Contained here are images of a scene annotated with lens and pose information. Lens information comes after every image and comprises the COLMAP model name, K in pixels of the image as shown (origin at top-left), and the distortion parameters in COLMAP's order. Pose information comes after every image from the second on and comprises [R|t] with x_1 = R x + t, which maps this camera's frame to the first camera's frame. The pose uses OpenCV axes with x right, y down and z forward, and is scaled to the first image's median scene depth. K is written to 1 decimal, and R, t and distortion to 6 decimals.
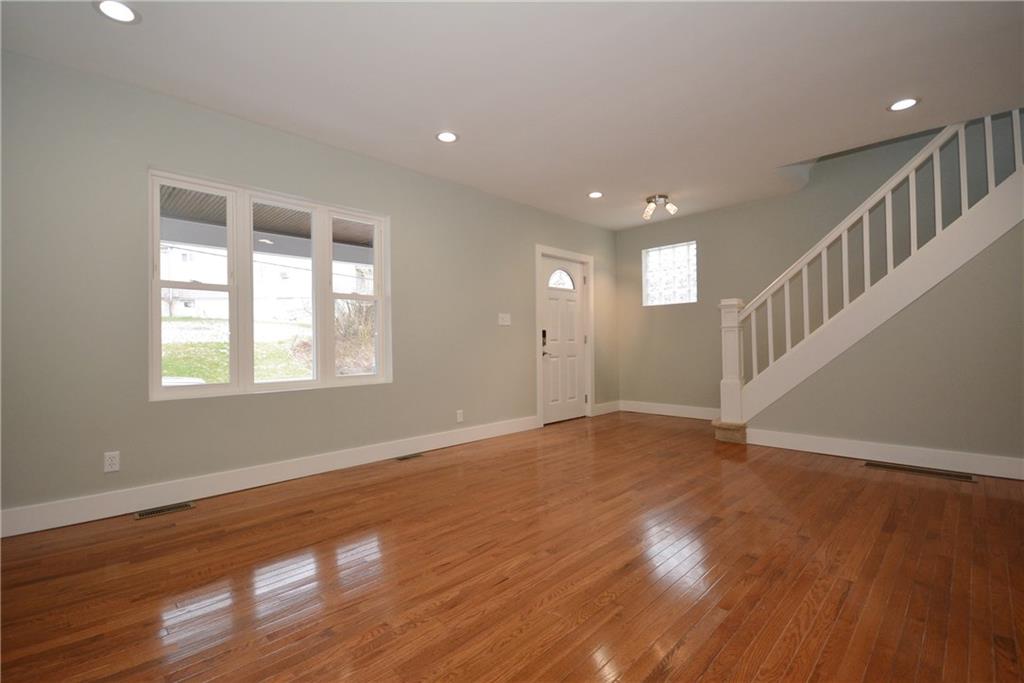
lens RADIAL K [[451.8, 0, 512.0], [0, 451.8, 341.5], [0, 0, 1]] dist [-0.000374, -0.000075]
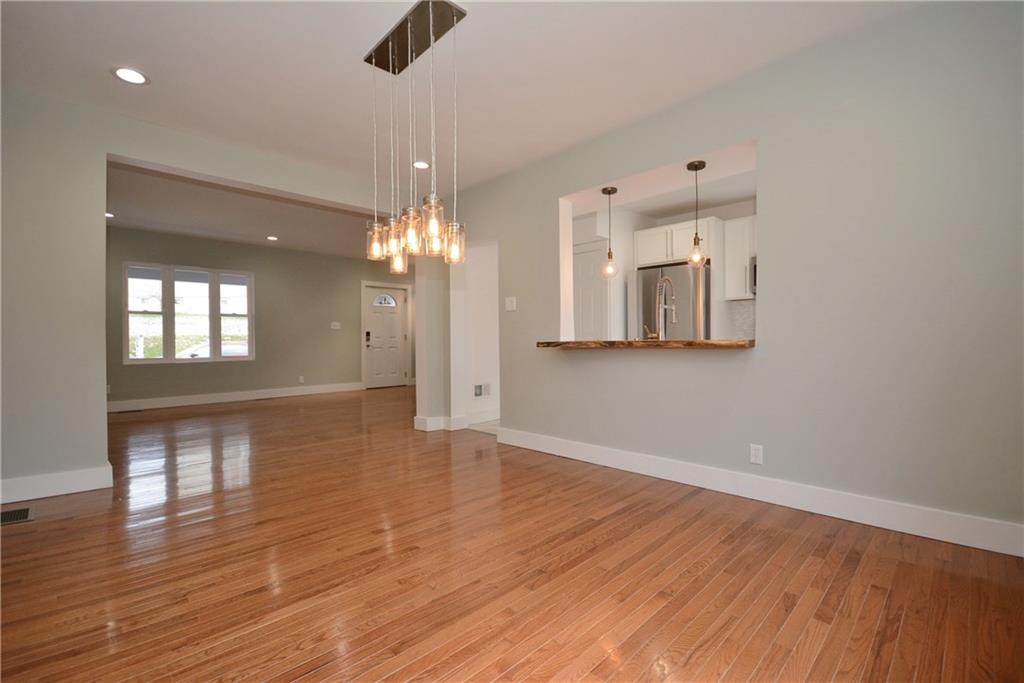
lens RADIAL K [[451.8, 0, 512.0], [0, 451.8, 341.5], [0, 0, 1]] dist [-0.000374, -0.000075]
pose [[0.999798, 0.009369, 0.017770, 0.515269], [-0.009547, 0.999905, 0.009922, -0.009571], [-0.017676, -0.010090, 0.999793, -0.606968]]
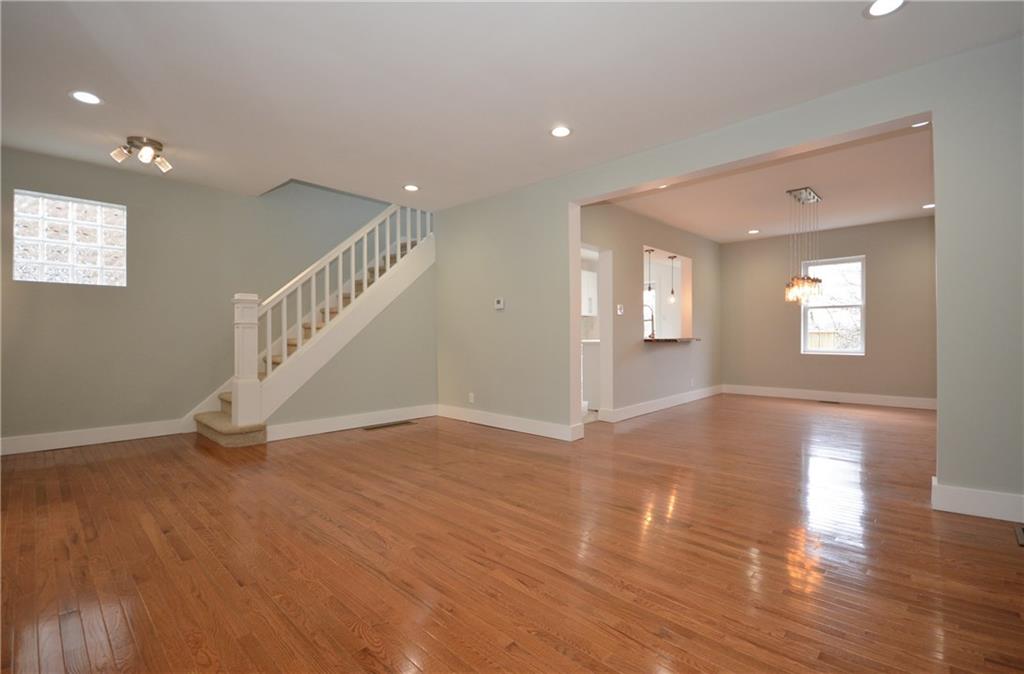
lens RADIAL K [[457.8, 0, 512.0], [0, 457.8, 337.0], [0, 0, 1]] dist [0.001179, -0.000071]
pose [[-0.036872, 0.013241, 0.999232, -0.865616], [-0.001869, 0.999910, -0.013319, 0.013538], [-0.999318, -0.002359, -0.036844, 0.851304]]
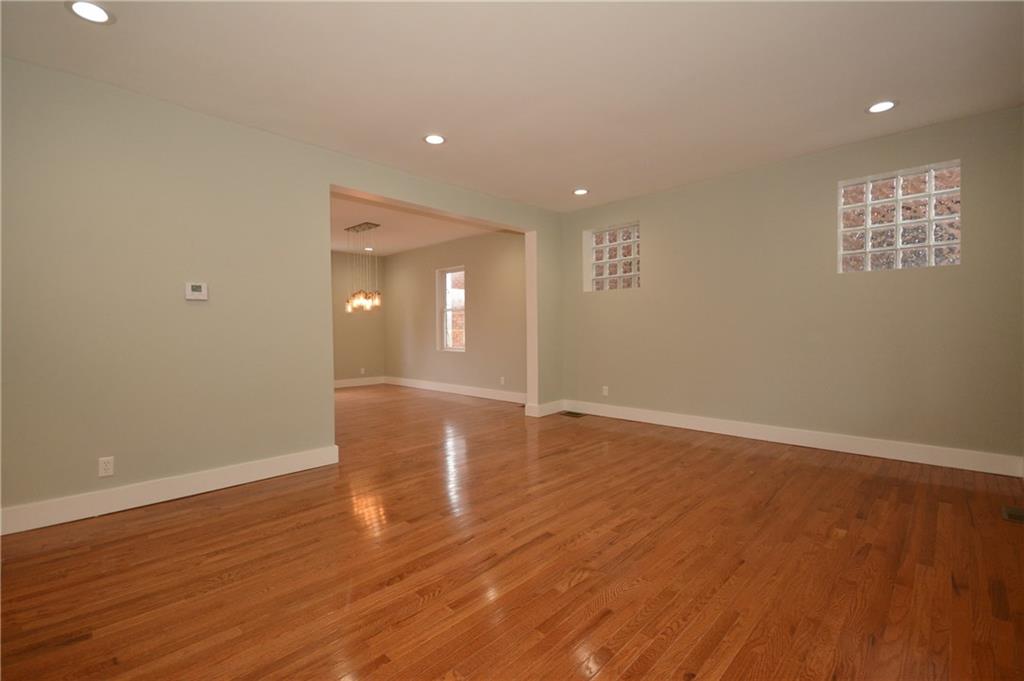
lens RADIAL K [[451.8, 0, 512.0], [0, 451.8, 340.5], [0, 0, 1]] dist [-0.000374, -0.000075]
pose [[-0.999231, 0.020574, -0.033387, 0.324987], [0.019968, 0.999631, 0.018396, -0.031877], [0.033753, 0.017715, -0.999273, 2.060100]]
